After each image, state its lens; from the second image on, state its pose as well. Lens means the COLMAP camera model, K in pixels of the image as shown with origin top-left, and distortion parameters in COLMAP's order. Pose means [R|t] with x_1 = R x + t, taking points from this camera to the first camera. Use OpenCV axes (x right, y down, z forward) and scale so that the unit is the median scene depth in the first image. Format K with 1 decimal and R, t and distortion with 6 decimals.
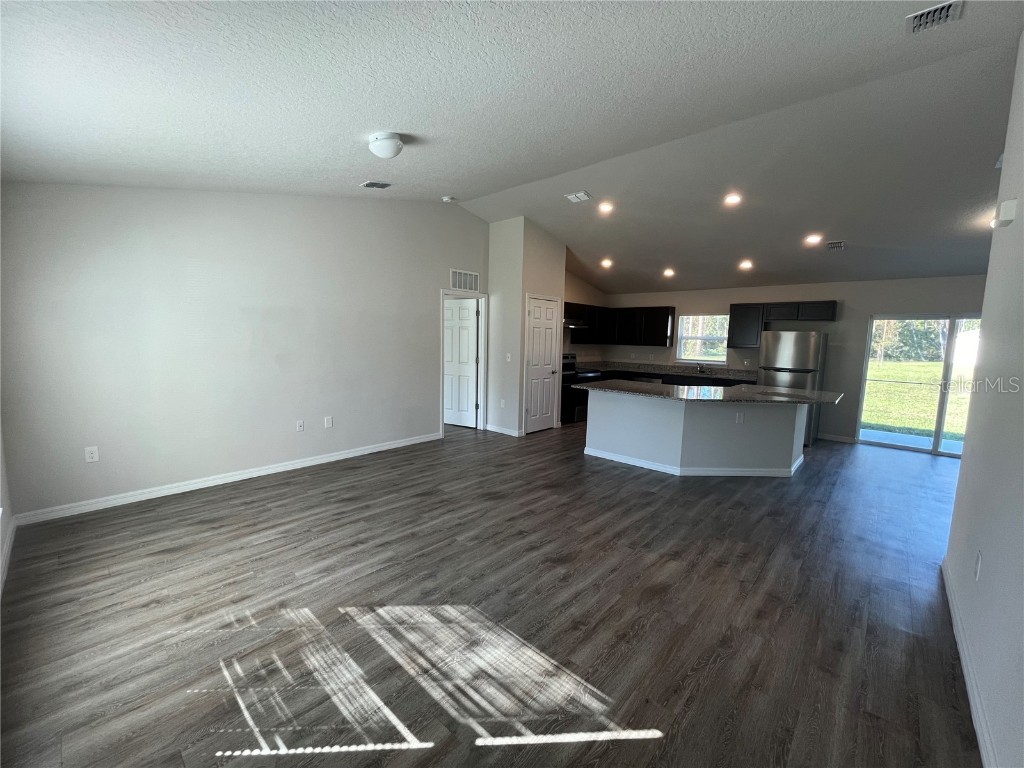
lens RADIAL K [[416.1, 0, 508.4], [0, 416.1, 382.1], [0, 0, 1]] dist [-0.003280, -0.000028]
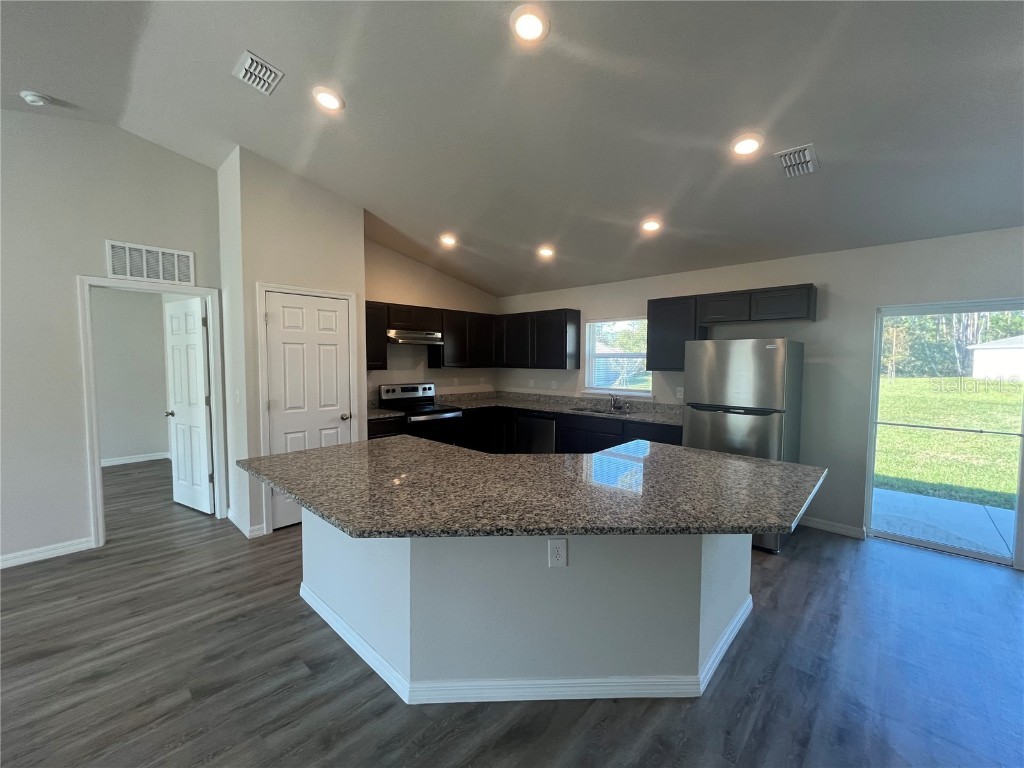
lens RADIAL K [[416.1, 0, 513.4], [0, 416.1, 381.8], [0, 0, 1]] dist [-0.003280, -0.000028]
pose [[0.999756, -0.020482, -0.008310, 0.337073], [0.019992, 0.998274, -0.055223, -0.034983], [0.009427, 0.055044, 0.998439, 0.385639]]
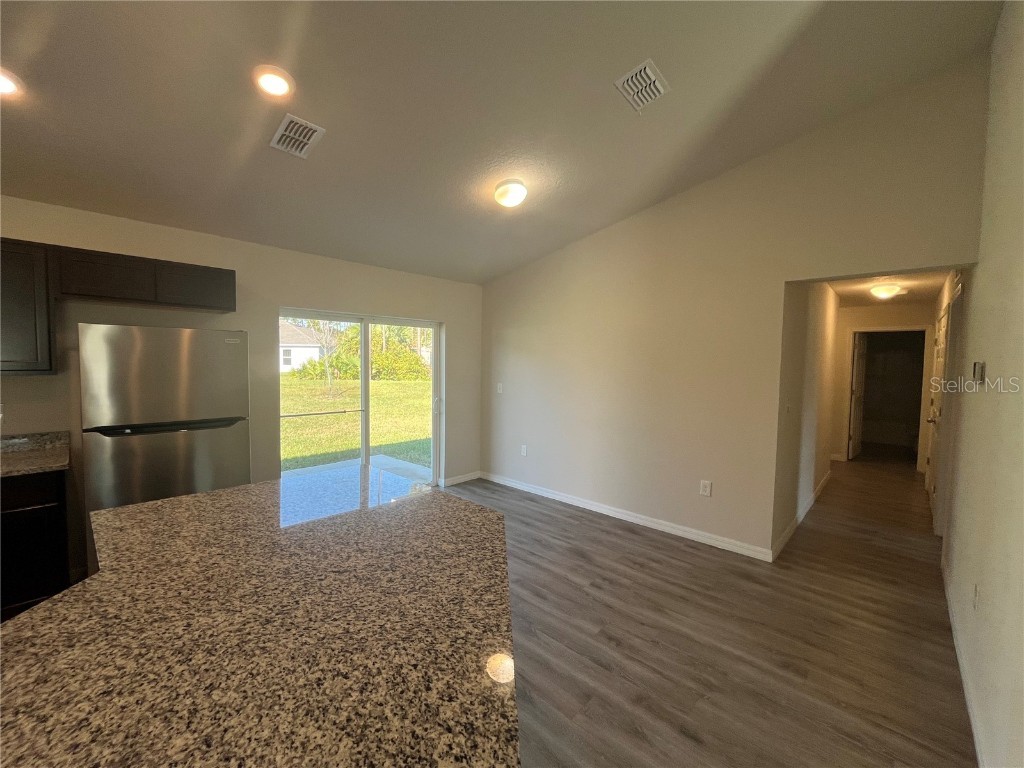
lens RADIAL K [[416.1, 0, 510.0], [0, 416.1, 383.8], [0, 0, 1]] dist [-0.003280, -0.000028]
pose [[0.012829, -0.078128, 0.996861, 0.250550], [0.095778, 0.992455, 0.076550, -0.059528], [-0.995320, 0.094495, 0.020215, 0.585825]]
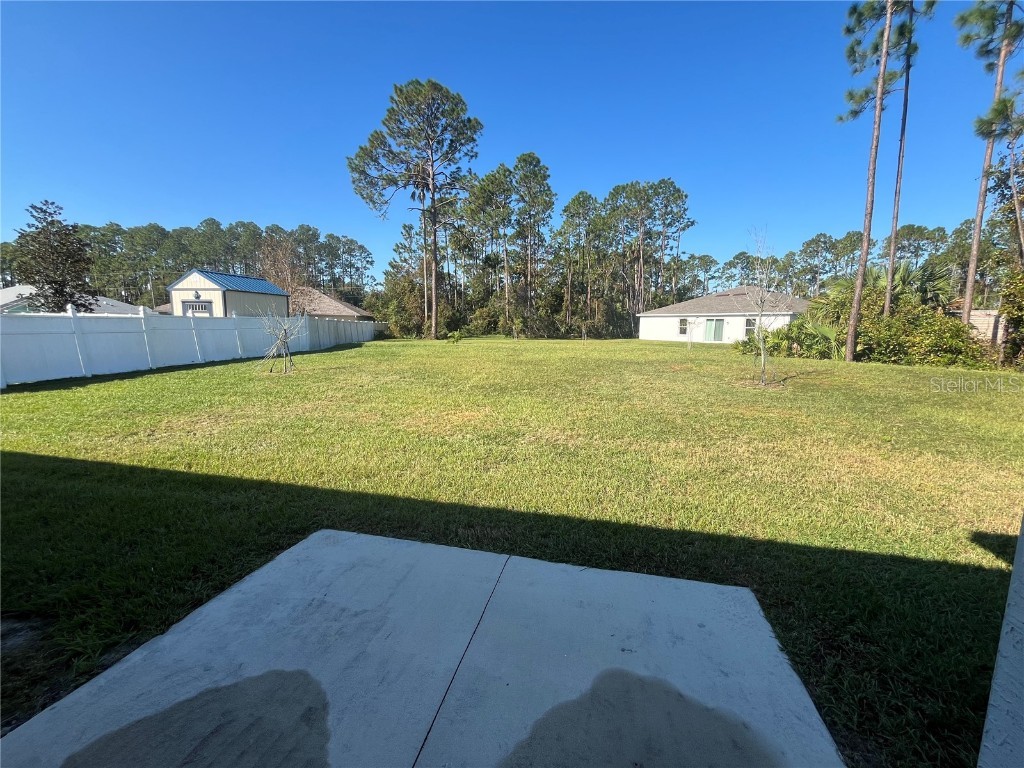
lens RADIAL K [[416.1, 0, 515.9], [0, 416.1, 382.4], [0, 0, 1]] dist [-0.003280, -0.000028]
pose [[0.867432, -0.078245, 0.491365, 0.379105], [0.061646, 0.996849, 0.049912, -0.057237], [-0.493722, -0.013004, 0.869523, 0.614400]]
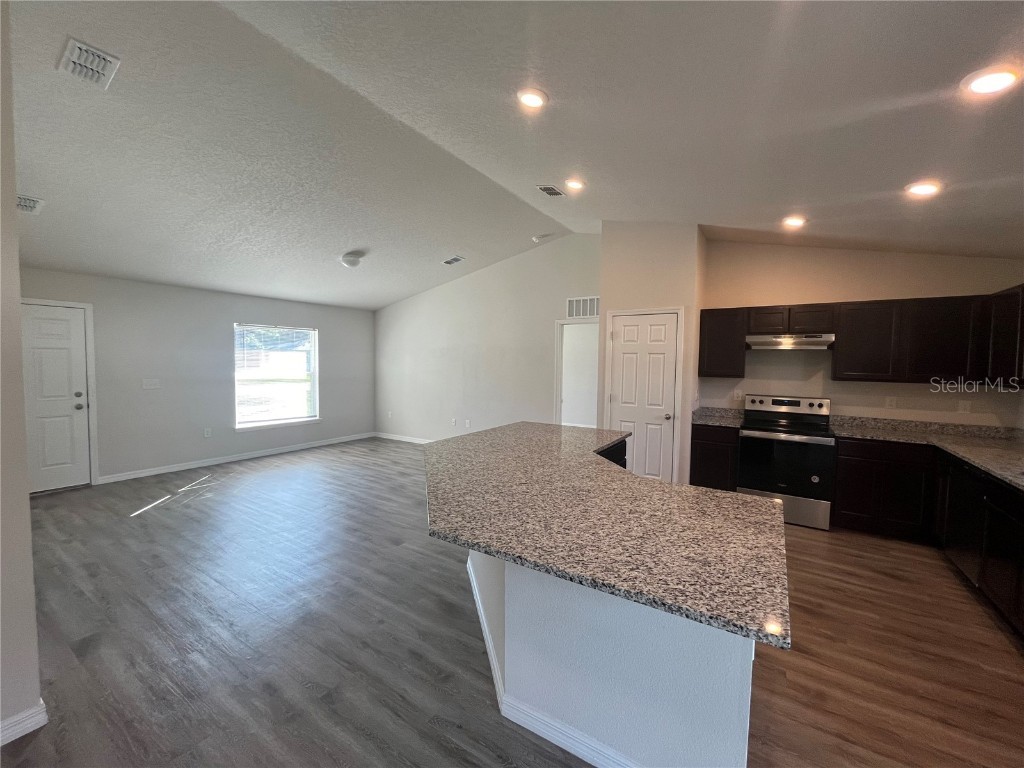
lens RADIAL K [[416.1, 0, 510.2], [0, 416.1, 381.9], [0, 0, 1]] dist [-0.003280, -0.000028]
pose [[0.167887, 0.027450, -0.985424, 0.690571], [-0.117447, 0.993050, 0.007653, -0.052714], [0.978785, 0.114450, 0.169944, 0.596193]]
